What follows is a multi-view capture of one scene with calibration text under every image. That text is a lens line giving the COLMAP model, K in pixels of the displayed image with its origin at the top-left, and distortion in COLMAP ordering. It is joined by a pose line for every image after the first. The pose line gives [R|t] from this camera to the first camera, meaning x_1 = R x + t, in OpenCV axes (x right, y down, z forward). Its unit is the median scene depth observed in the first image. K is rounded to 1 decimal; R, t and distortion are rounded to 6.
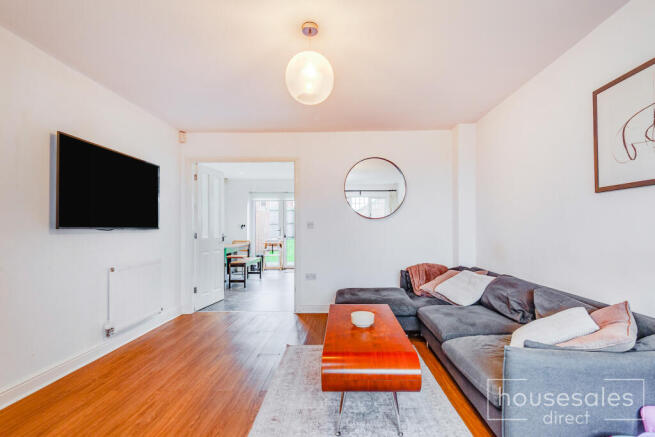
lens RADIAL K [[303.8, 0, 324.9], [0, 303.8, 219.6], [0, 0, 1]] dist [0.019056, -0.010074]
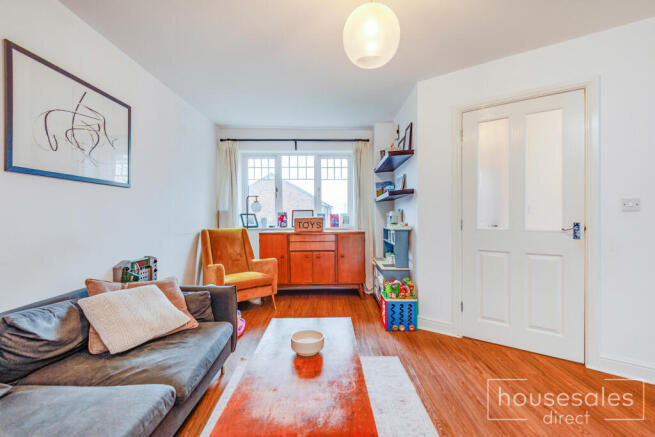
lens RADIAL K [[303.8, 0, 338.8], [0, 303.8, 217.6], [0, 0, 1]] dist [0.019056, -0.010074]
pose [[-0.996194, 0.006230, -0.086937, 0.097438], [0.007833, 0.999805, -0.018105, 0.042250], [0.086807, -0.018717, -0.996049, 1.533056]]
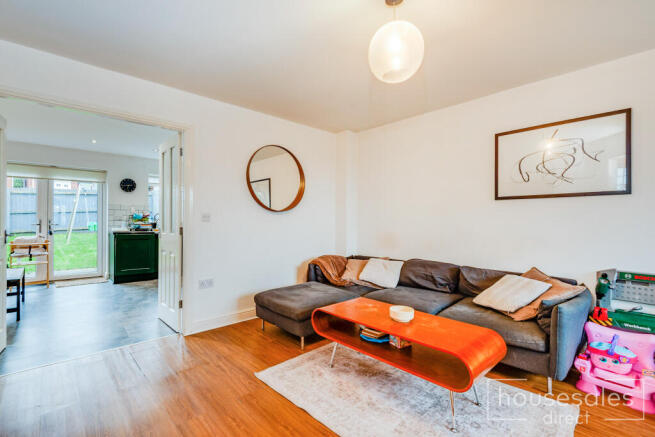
lens RADIAL K [[303.8, 0, 317.3], [0, 303.8, 217.3], [0, 0, 1]] dist [0.019056, -0.010074]
pose [[0.718503, 0.013568, 0.695392, -0.689847], [-0.023936, 0.999700, 0.005226, 0.010260], [-0.695112, -0.020400, 0.718612, 0.429952]]
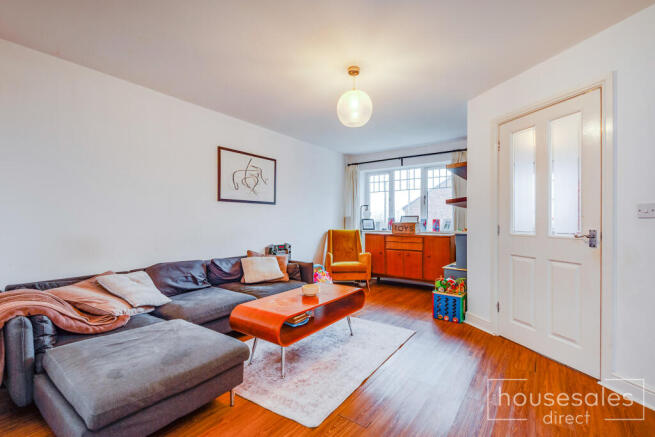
lens RADIAL K [[303.8, 0, 329.2], [0, 303.8, 220.2], [0, 0, 1]] dist [0.019056, -0.010074]
pose [[-0.846220, -0.000794, 0.532834, -0.560609], [-0.015310, 0.999622, -0.022825, 0.051155], [-0.532614, -0.027473, -0.845912, 1.836772]]
